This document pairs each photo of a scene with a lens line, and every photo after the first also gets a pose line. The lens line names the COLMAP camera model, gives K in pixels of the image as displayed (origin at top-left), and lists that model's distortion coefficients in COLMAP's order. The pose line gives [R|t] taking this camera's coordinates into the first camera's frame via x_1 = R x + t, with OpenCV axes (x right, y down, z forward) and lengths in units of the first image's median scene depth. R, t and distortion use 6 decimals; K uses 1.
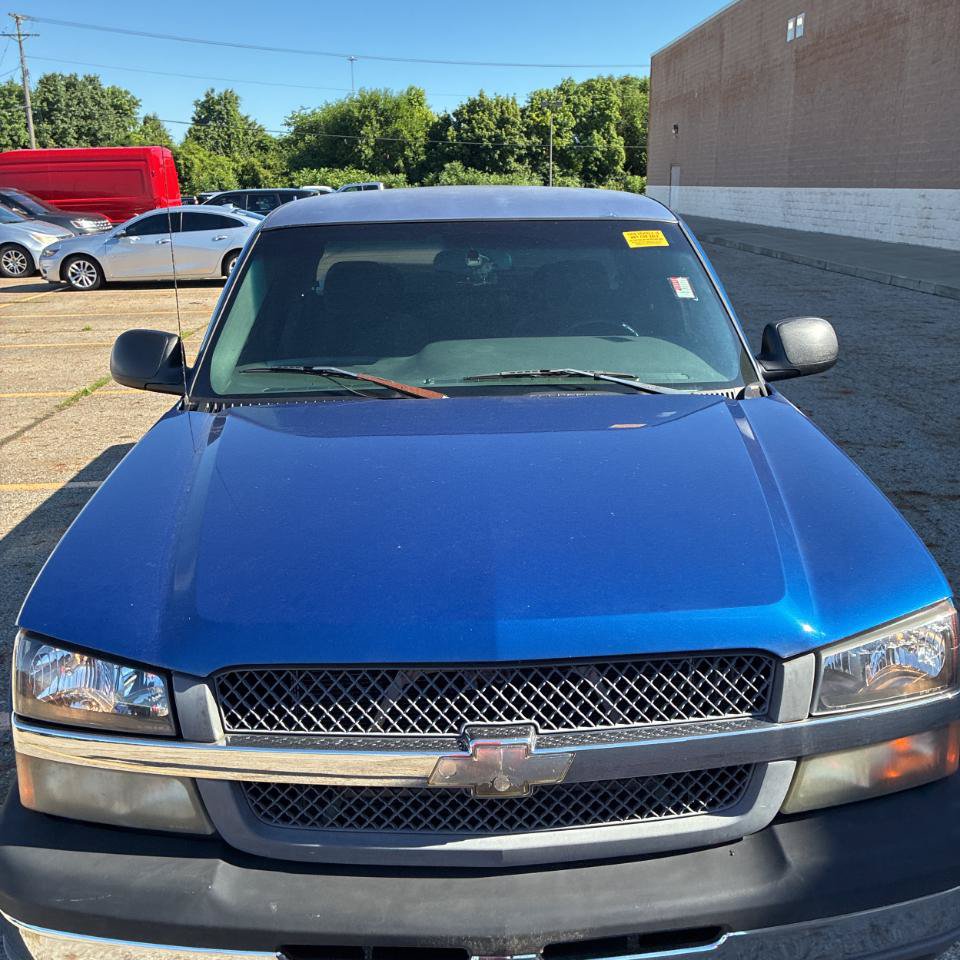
lens RADIAL K [[968.6, 0, 495.1], [0, 968.6, 480.6], [0, 0, 1]] dist [0.024604, -0.008952]
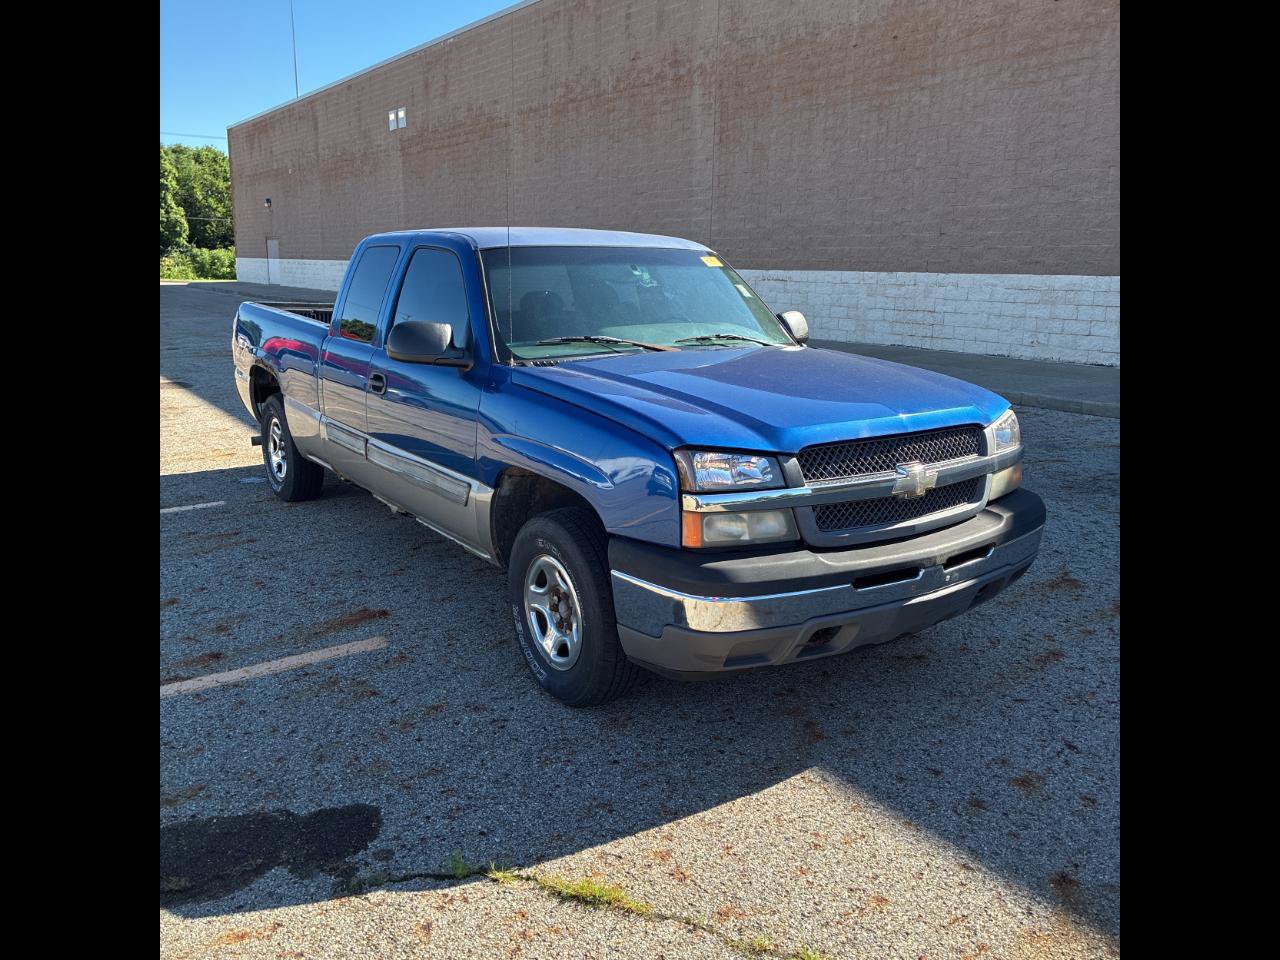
lens RADIAL K [[970.3, 0, 640.0], [0, 970.3, 480.0], [0, 0, 1]] dist [0.018993, -0.003046]
pose [[0.840702, -0.092711, 0.533503, -0.118512], [0.133640, 0.990282, -0.038503, 0.021380], [-0.524749, 0.103667, 0.844921, -0.034350]]
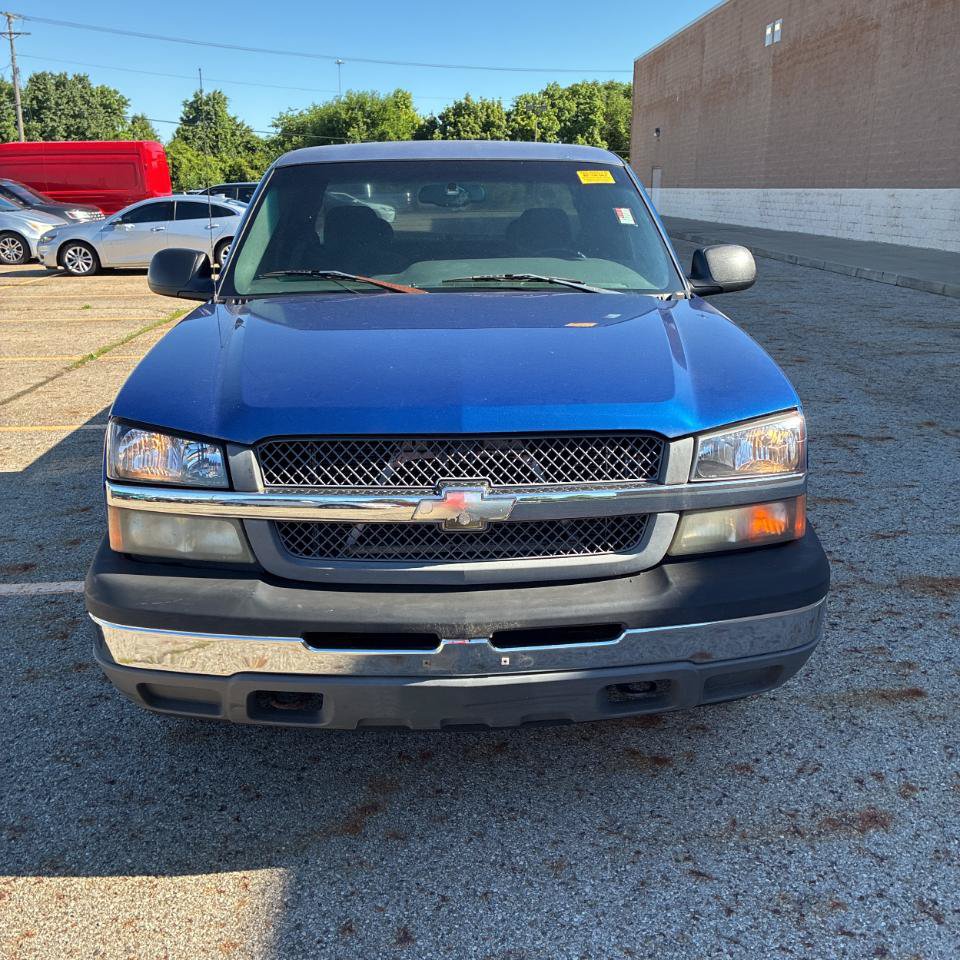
lens RADIAL K [[964.0, 0, 480.0], [0, 964.0, 480.0], [0, 0, 1]] dist [0.029797, -0.016835]
pose [[0.999934, 0.011082, 0.003021, 0.001782], [-0.011071, 0.999932, -0.003773, 0.018958], [-0.003063, 0.003739, 0.999988, -0.028060]]
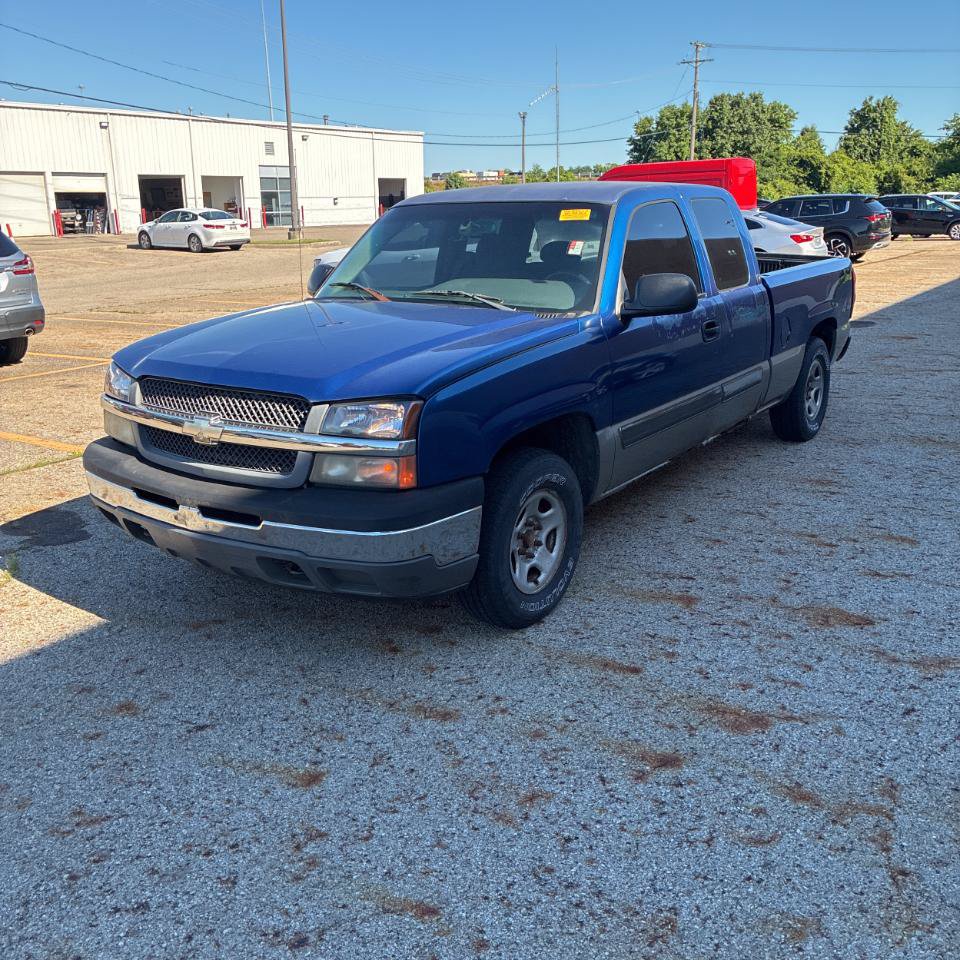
lens RADIAL K [[952.9, 0, 484.2], [0, 952.9, 472.2], [0, 0, 1]] dist [0.010823, 0.031775]
pose [[0.800817, 0.160547, -0.576989, 0.135418], [-0.167456, 0.984999, 0.041660, 0.013847], [0.575022, 0.063258, 0.815689, -0.032855]]
